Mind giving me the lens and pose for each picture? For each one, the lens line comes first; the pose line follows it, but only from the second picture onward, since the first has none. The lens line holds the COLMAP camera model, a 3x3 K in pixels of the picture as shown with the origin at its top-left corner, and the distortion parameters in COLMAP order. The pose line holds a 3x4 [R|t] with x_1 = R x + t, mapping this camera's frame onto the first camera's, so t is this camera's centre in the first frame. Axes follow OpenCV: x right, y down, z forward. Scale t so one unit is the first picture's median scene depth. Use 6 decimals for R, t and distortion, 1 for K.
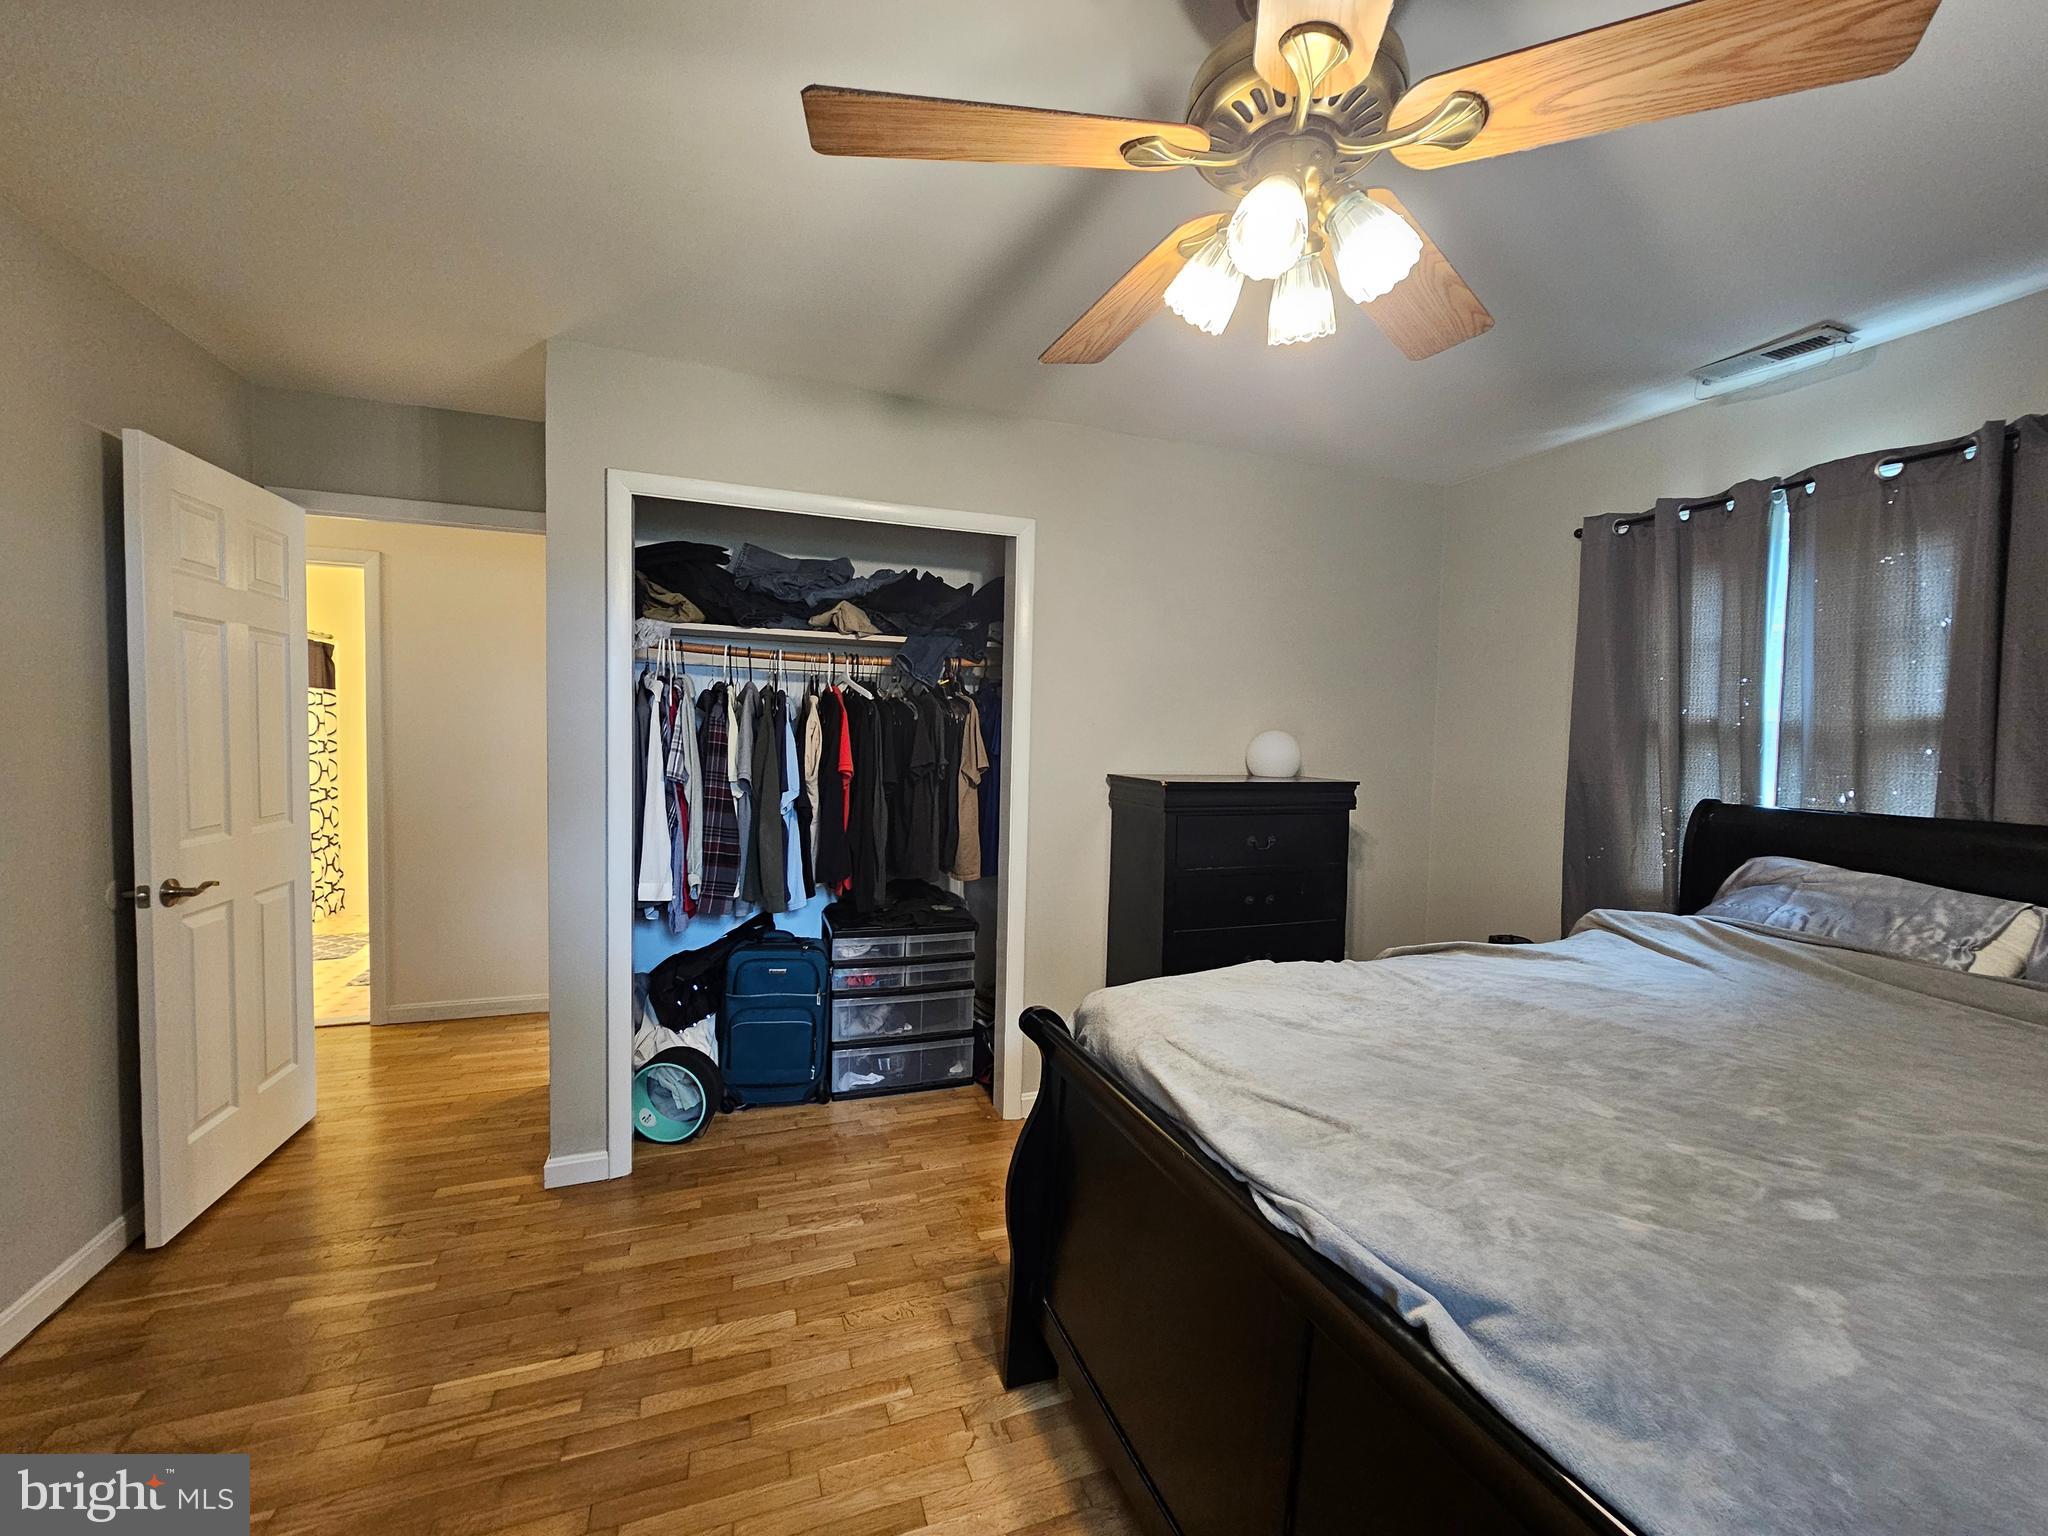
lens RADIAL K [[845.0, 0, 1031.8], [0, 845.0, 768.5], [0, 0, 1]] dist [-0.002564, -0.000193]
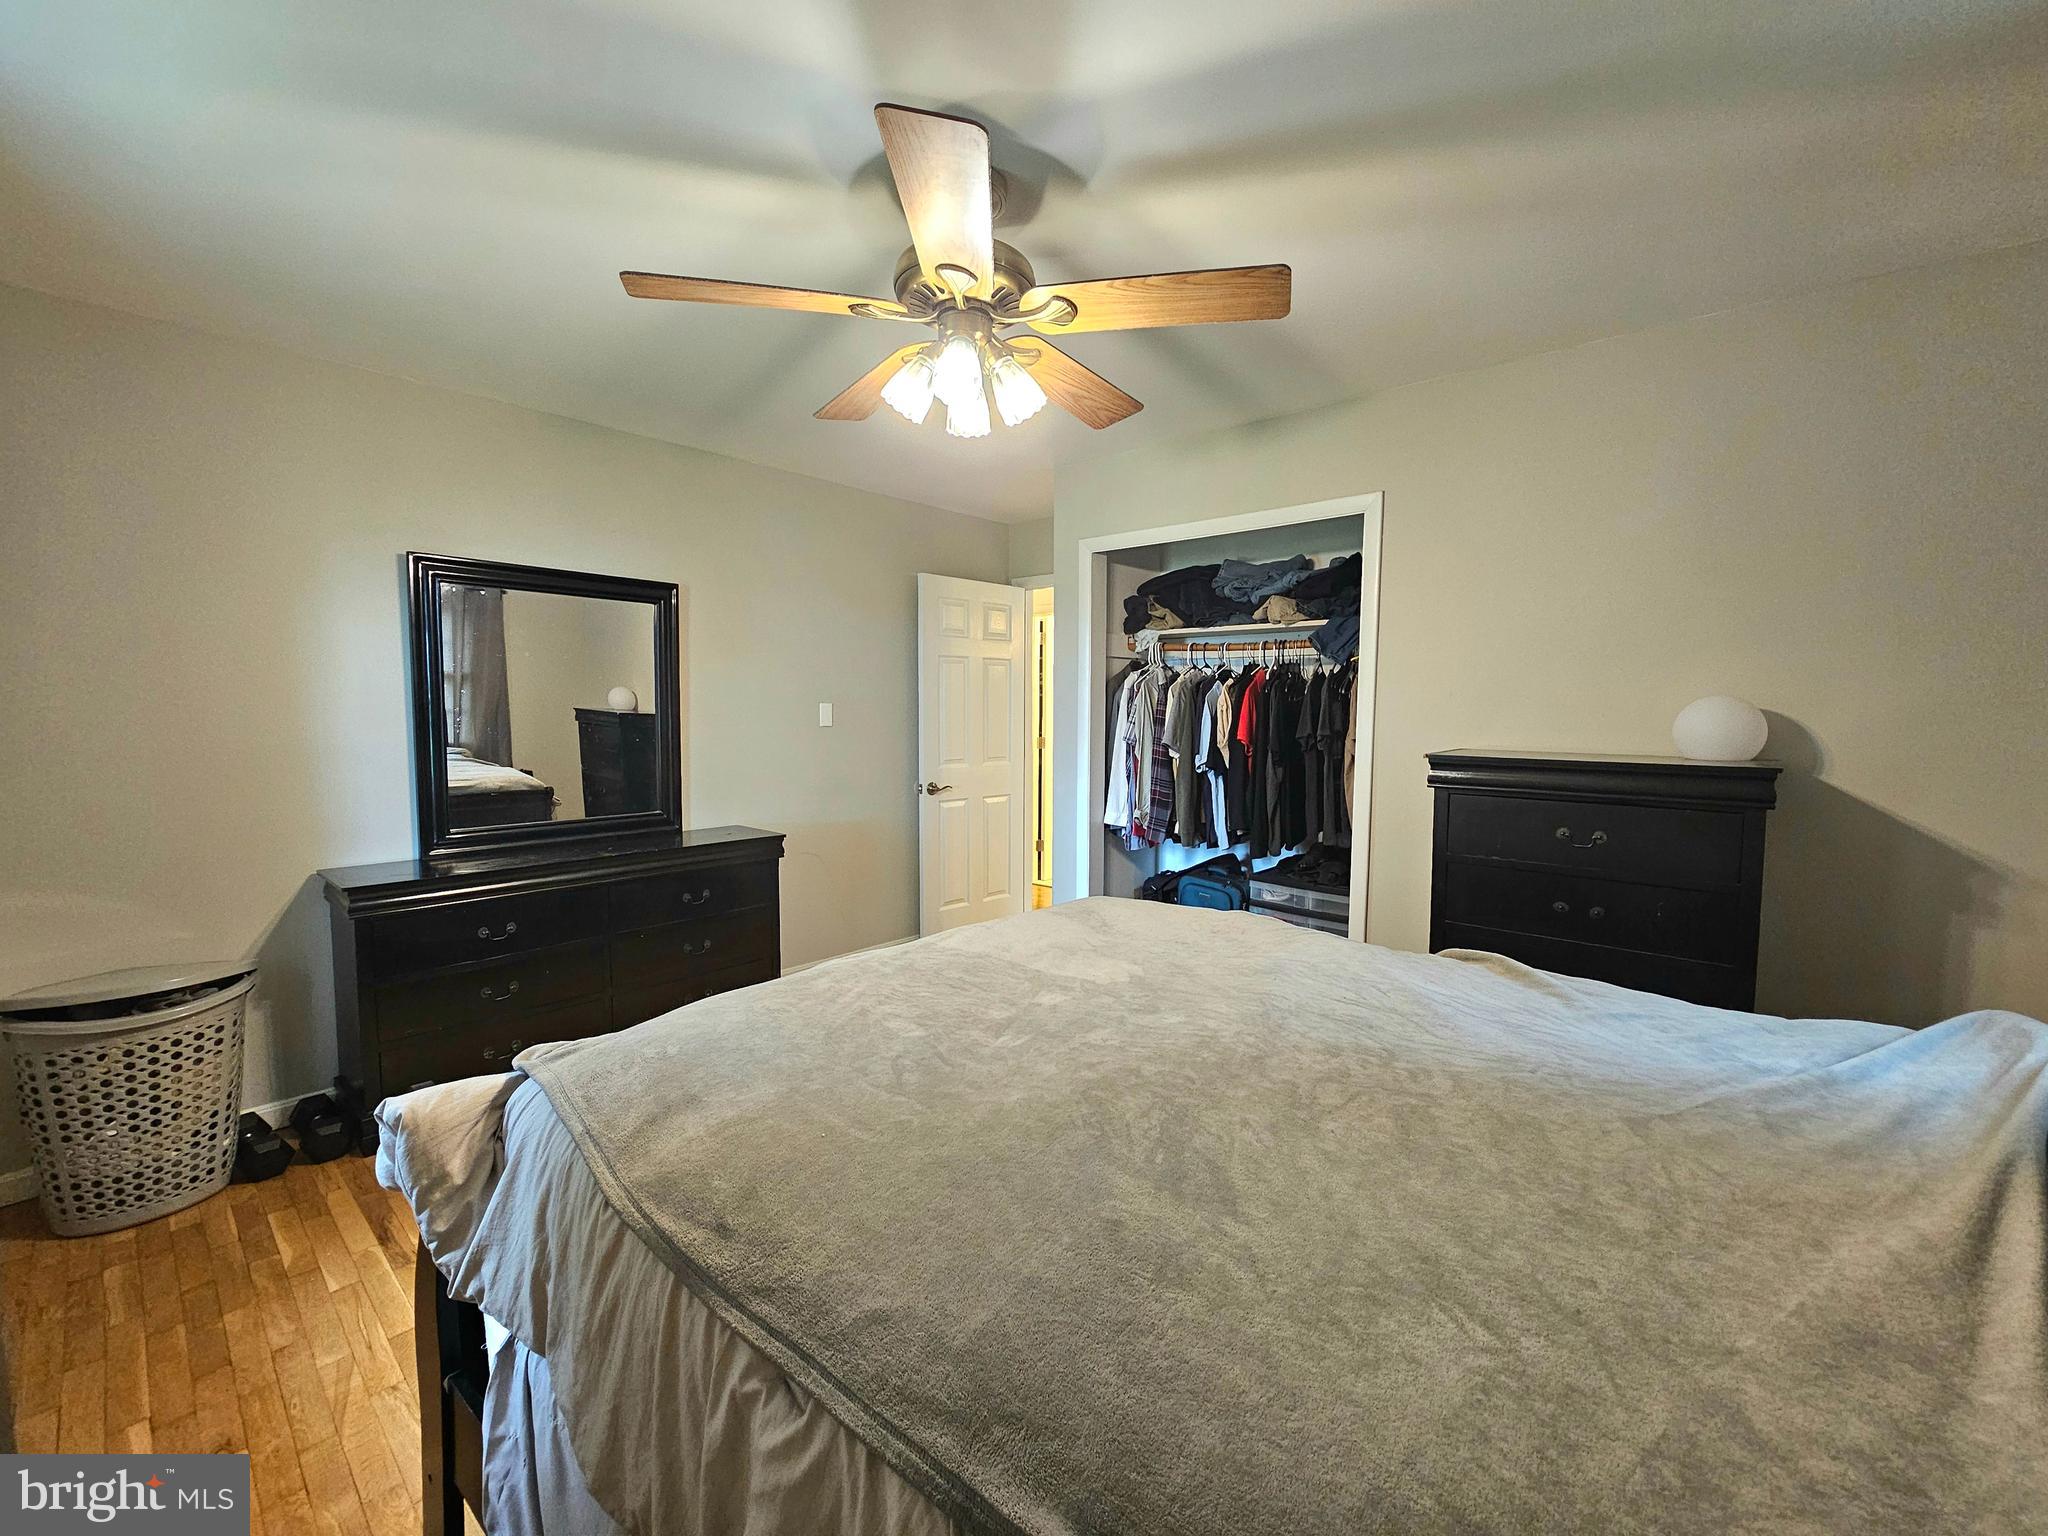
lens RADIAL K [[836.8, 0, 1027.6], [0, 836.8, 773.4], [0, 0, 1]] dist [-0.000952, 0.000891]
pose [[0.481055, 0.053655, -0.875047, 0.816832], [-0.031307, 0.998540, 0.044017, 0.008978], [0.876131, 0.006220, 0.482032, 0.183860]]
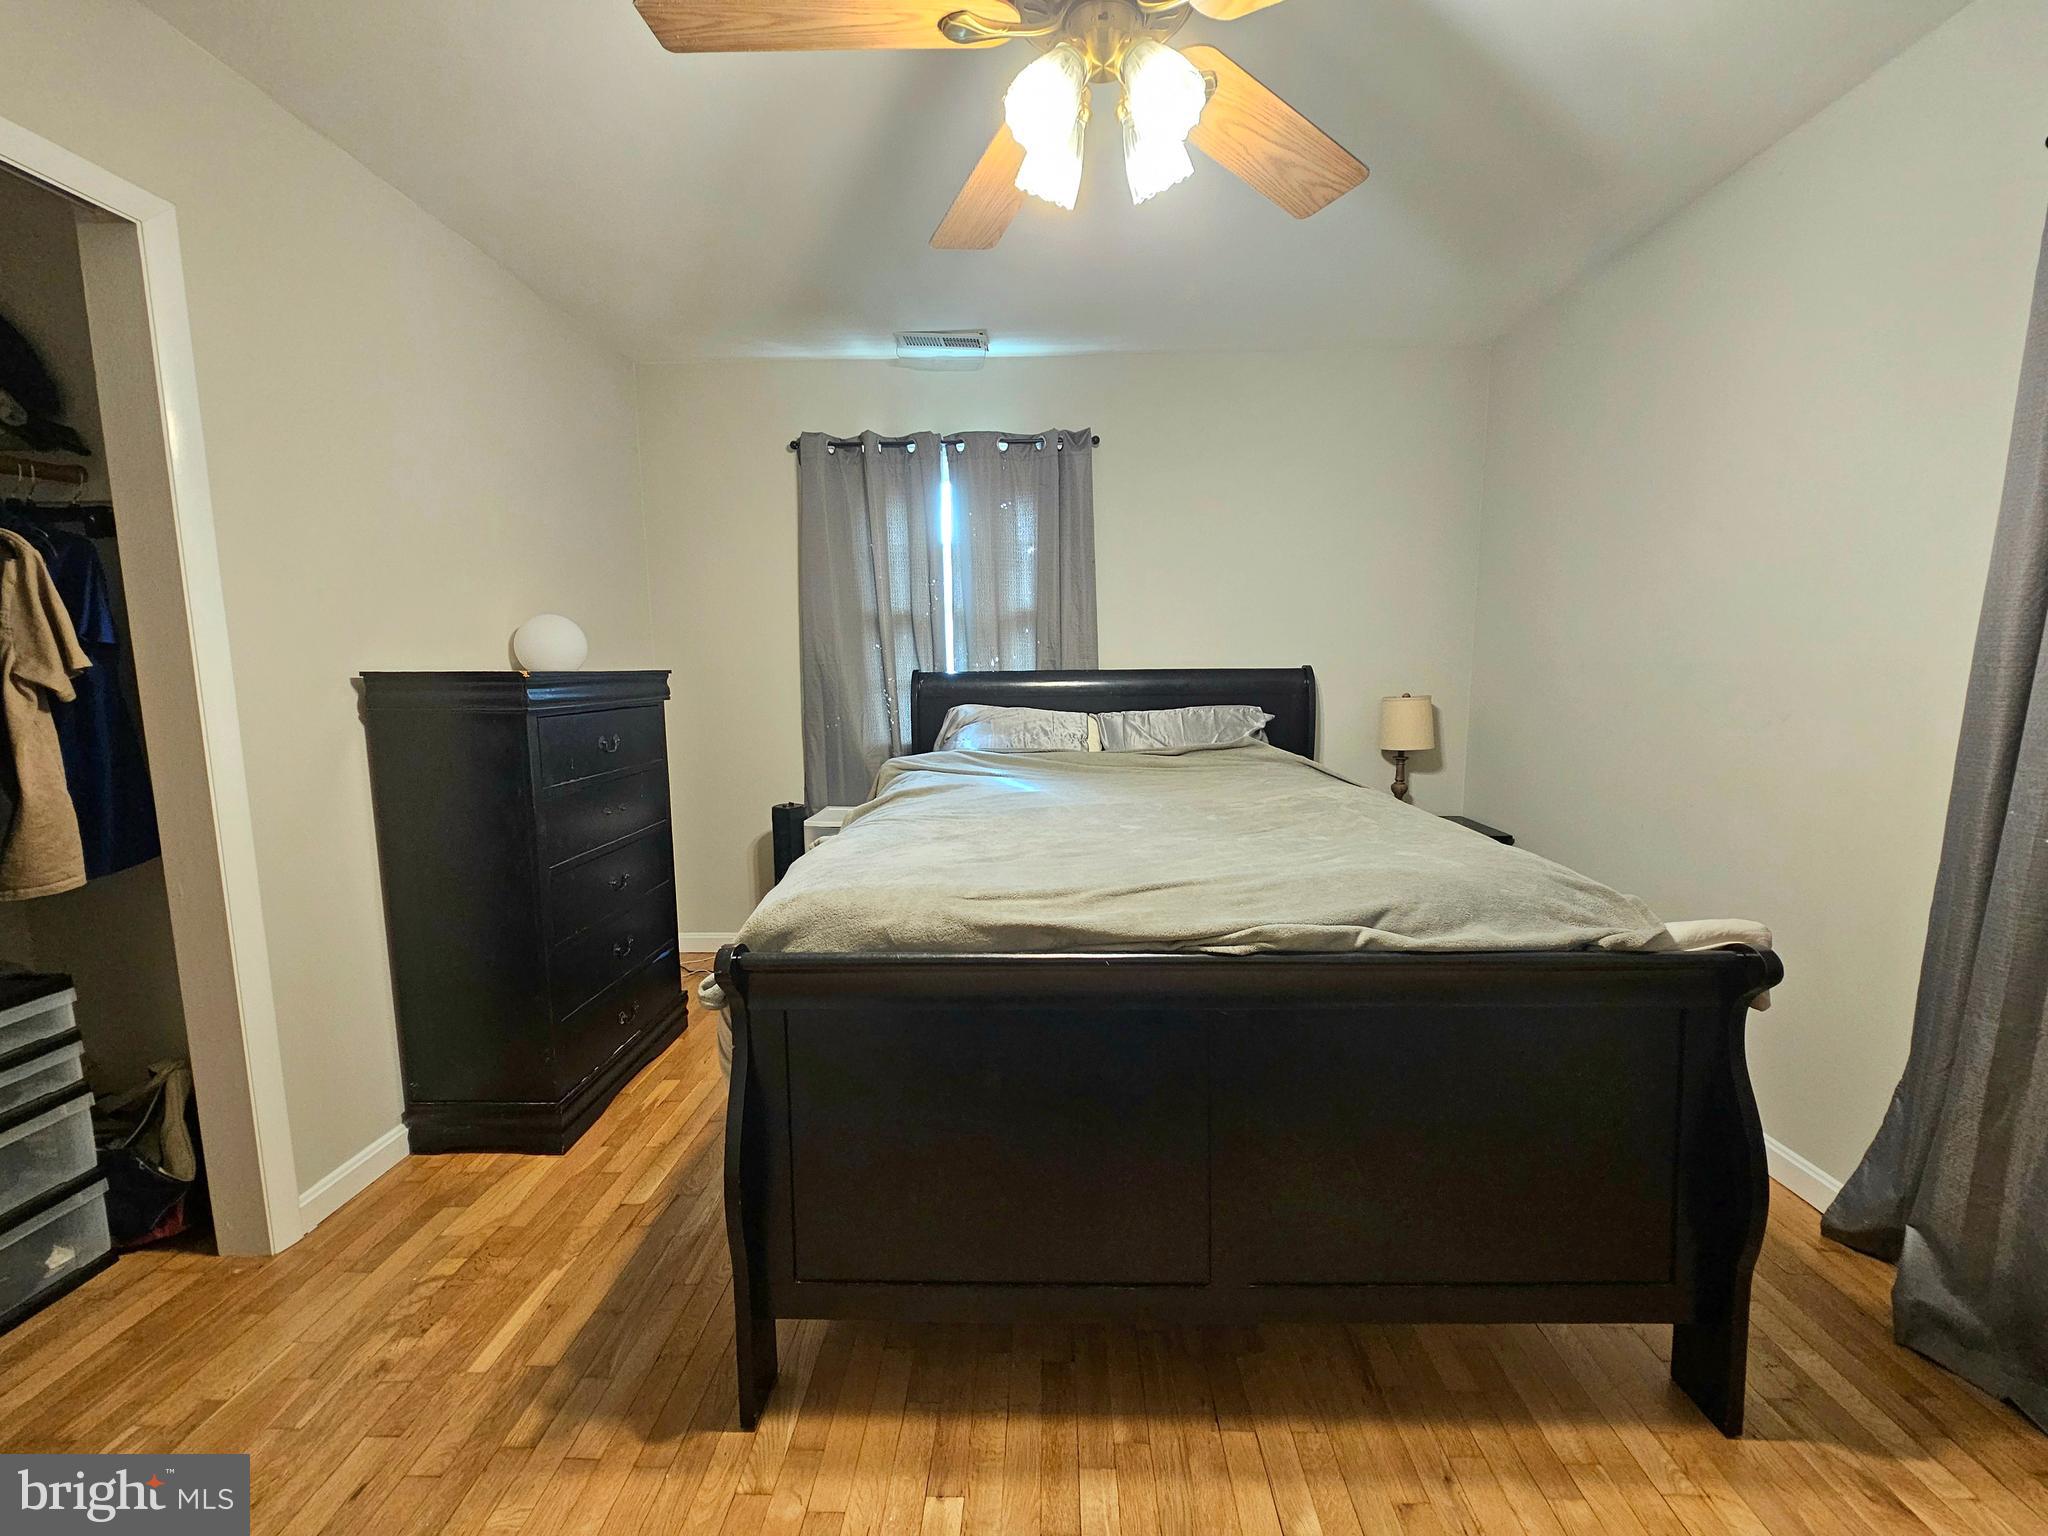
lens RADIAL K [[836.8, 0, 1027.6], [0, 836.8, 773.4], [0, 0, 1]] dist [-0.000952, 0.000891]
pose [[0.371151, -0.143525, 0.917414, -0.392855], [0.054866, 0.989646, 0.132629, 0.032361], [-0.926950, 0.001109, 0.375182, 0.333087]]
